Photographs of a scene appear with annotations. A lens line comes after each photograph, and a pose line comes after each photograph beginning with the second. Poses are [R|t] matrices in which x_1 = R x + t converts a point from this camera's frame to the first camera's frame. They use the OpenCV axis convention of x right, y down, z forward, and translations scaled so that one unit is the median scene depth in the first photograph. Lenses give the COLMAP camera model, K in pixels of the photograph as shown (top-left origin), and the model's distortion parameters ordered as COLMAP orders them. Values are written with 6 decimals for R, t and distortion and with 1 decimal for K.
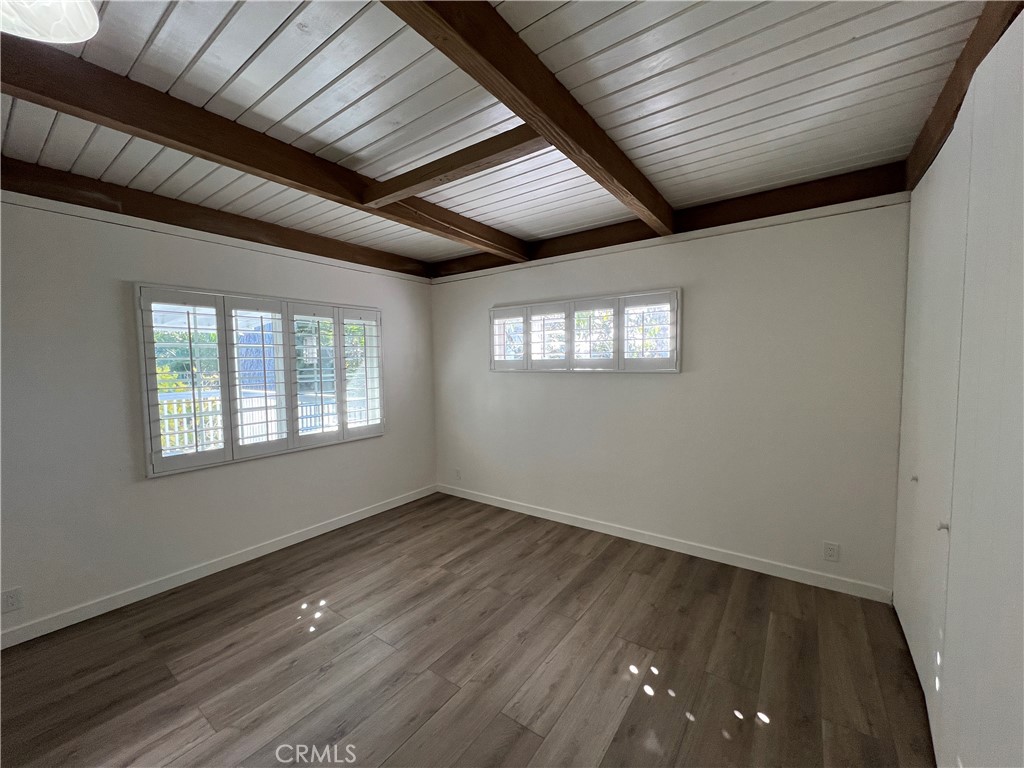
lens RADIAL K [[408.3, 0, 513.1], [0, 408.3, 387.9], [0, 0, 1]] dist [-0.002290, 0.000285]
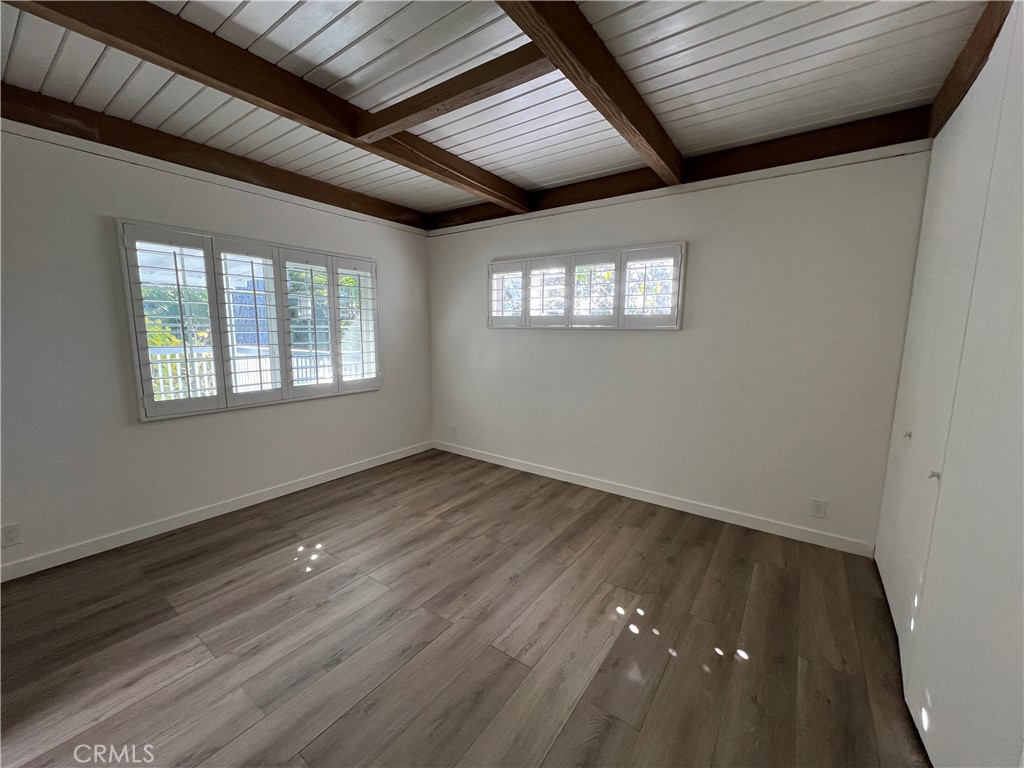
lens RADIAL K [[408.3, 0, 513.1], [0, 408.3, 387.9], [0, 0, 1]] dist [-0.002290, 0.000285]
pose [[0.999721, 0.022544, 0.007008, 0.002590], [-0.023030, 0.996572, 0.079464, 0.038558], [-0.005192, -0.079603, 0.996813, 0.010911]]
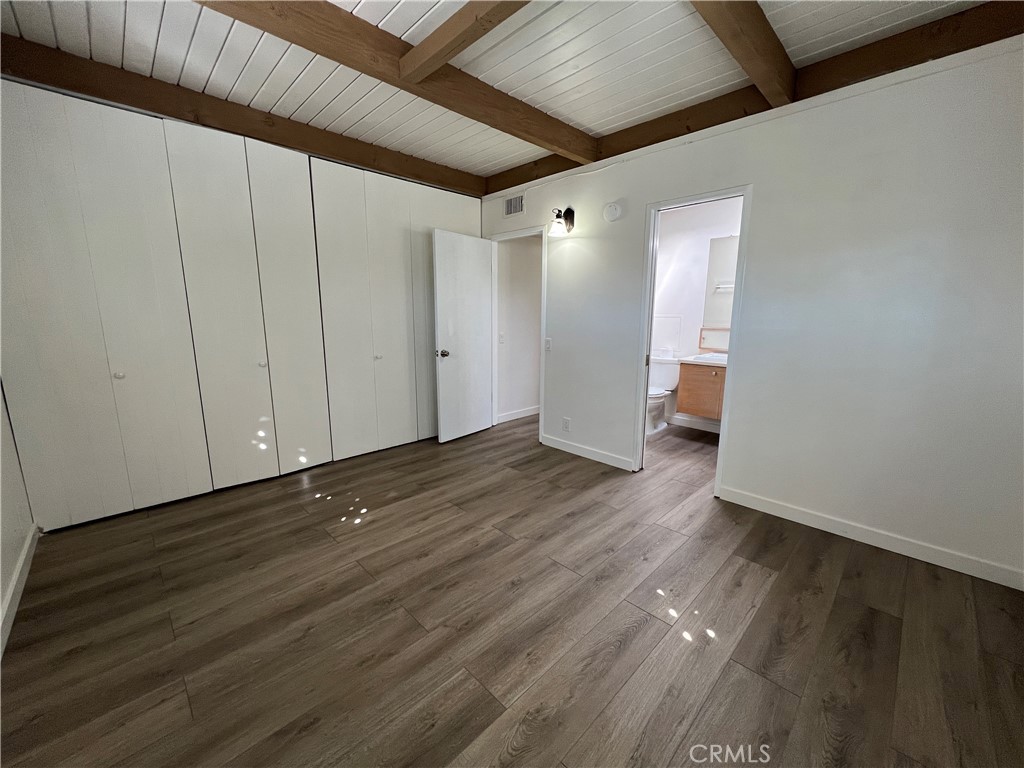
lens RADIAL K [[408.3, 0, 511.1], [0, 408.3, 386.9], [0, 0, 1]] dist [-0.002290, 0.000285]
pose [[-0.984789, -0.021292, 0.172445, -0.291638], [0.021988, 0.969213, 0.245241, -0.013122], [-0.172358, 0.245302, -0.954002, 1.527859]]
